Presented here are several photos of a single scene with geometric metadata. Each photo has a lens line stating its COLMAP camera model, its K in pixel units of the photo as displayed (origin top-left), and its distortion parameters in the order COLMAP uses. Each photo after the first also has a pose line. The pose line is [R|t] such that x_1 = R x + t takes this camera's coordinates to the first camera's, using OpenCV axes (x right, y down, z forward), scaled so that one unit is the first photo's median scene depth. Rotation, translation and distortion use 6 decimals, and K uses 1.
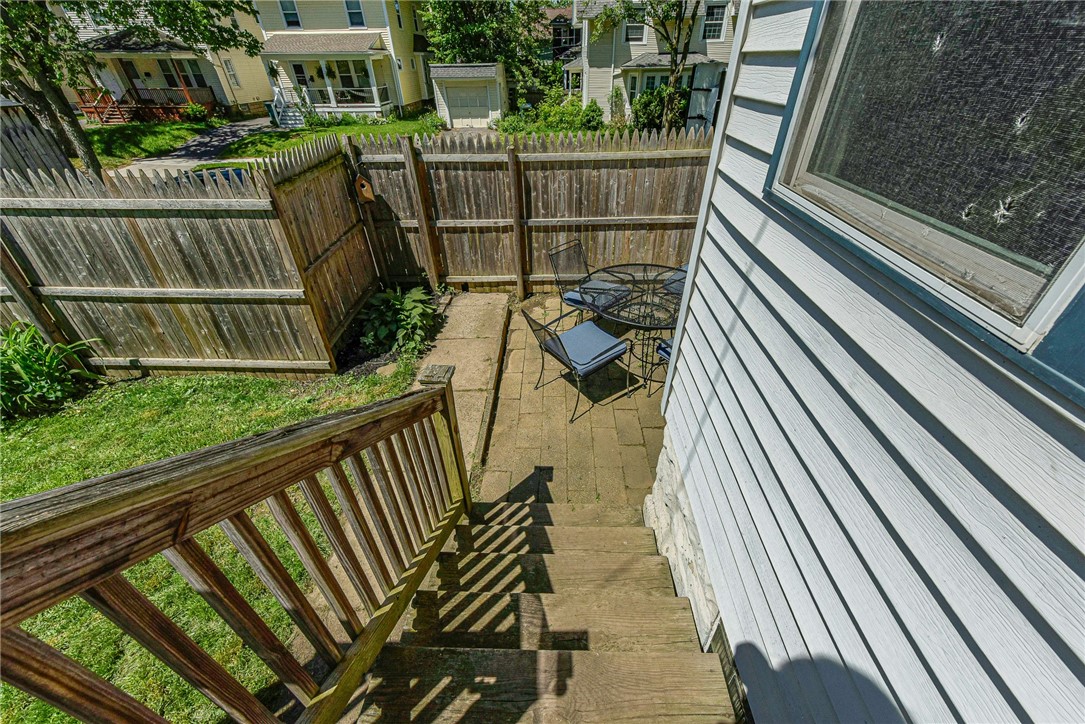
lens RADIAL K [[422.7, 0, 549.6], [0, 422.7, 361.6], [0, 0, 1]] dist [0.012993, 0.000242]
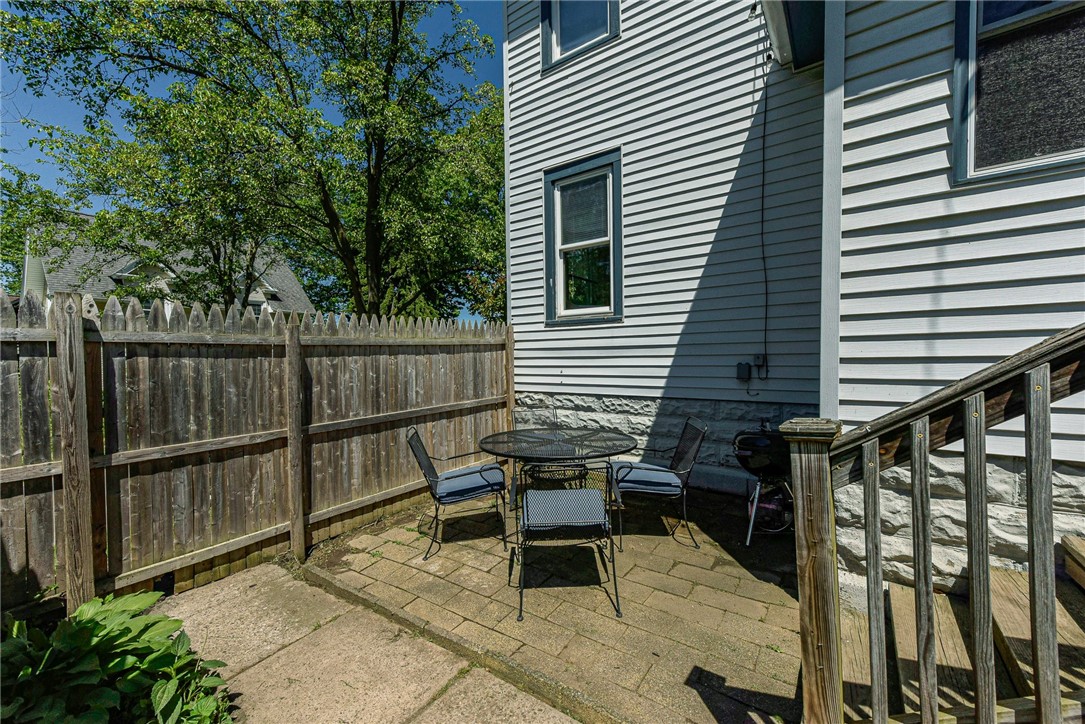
lens RADIAL K [[429.8, 0, 549.1], [0, 429.8, 363.6], [0, 0, 1]] dist [0.016972, 0.000026]
pose [[0.555795, -0.010787, 0.831250, -0.419014], [0.489213, 0.812689, -0.316555, -0.012608], [-0.672133, 0.582597, 0.456965, 0.385623]]
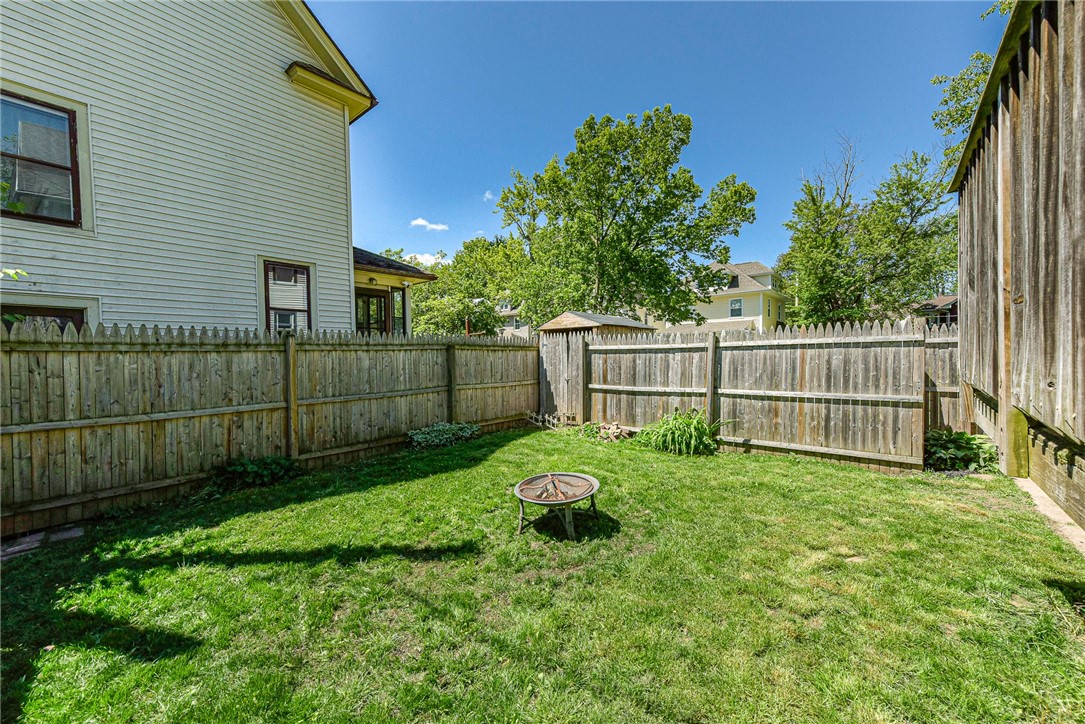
lens RADIAL K [[422.7, 0, 549.6], [0, 422.7, 361.6], [0, 0, 1]] dist [0.012993, 0.000242]
pose [[0.784335, 0.020366, -0.620003, -0.489391], [-0.359832, 0.829073, -0.427971, 0.567668], [0.505312, 0.558770, 0.657599, -0.443360]]
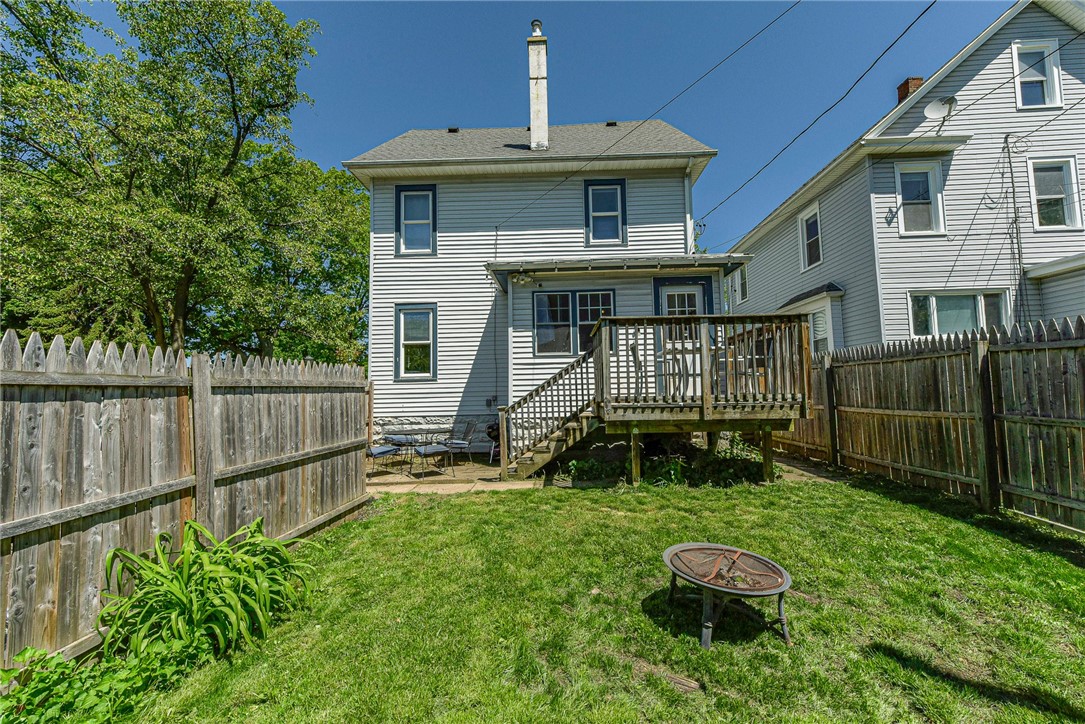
lens RADIAL K [[422.7, 0, 549.6], [0, 422.7, 361.6], [0, 0, 1]] dist [0.012993, 0.000242]
pose [[0.008626, 0.093135, 0.995616, -1.574082], [0.598031, 0.797492, -0.079783, 0.101754], [-0.801427, 0.596097, -0.048819, 0.267277]]
